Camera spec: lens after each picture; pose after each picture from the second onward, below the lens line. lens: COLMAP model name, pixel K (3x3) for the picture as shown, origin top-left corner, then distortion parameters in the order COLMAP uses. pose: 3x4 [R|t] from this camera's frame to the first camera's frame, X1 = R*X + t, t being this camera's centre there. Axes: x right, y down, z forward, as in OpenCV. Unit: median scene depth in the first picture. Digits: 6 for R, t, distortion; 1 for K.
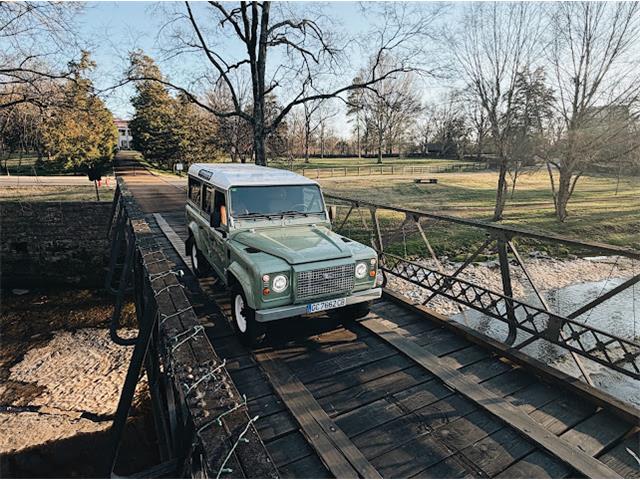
lens RADIAL K [[367.7, 0, 317.5], [0, 367.7, 238.4], [0, 0, 1]] dist [-0.009602, 0.006344]
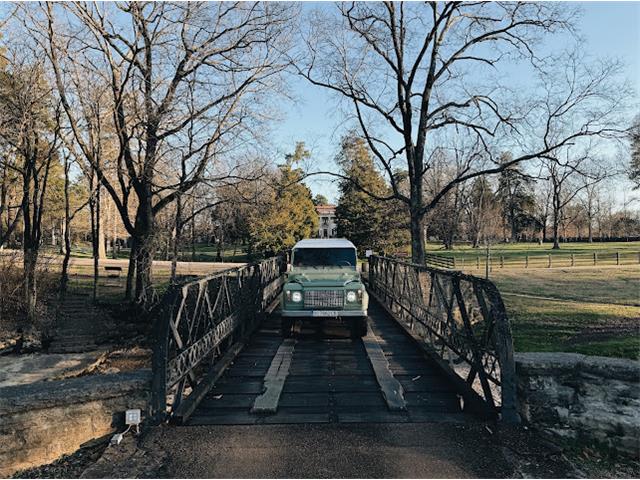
lens RADIAL K [[516.2, 0, 319.3], [0, 516.2, 240.5], [0, 0, 1]] dist [-0.001665, -0.006684]
pose [[0.864544, -0.028339, -0.501757, 0.273617], [-0.086358, 0.975180, -0.203876, 0.077300], [0.495081, 0.219591, 0.840639, -0.243930]]
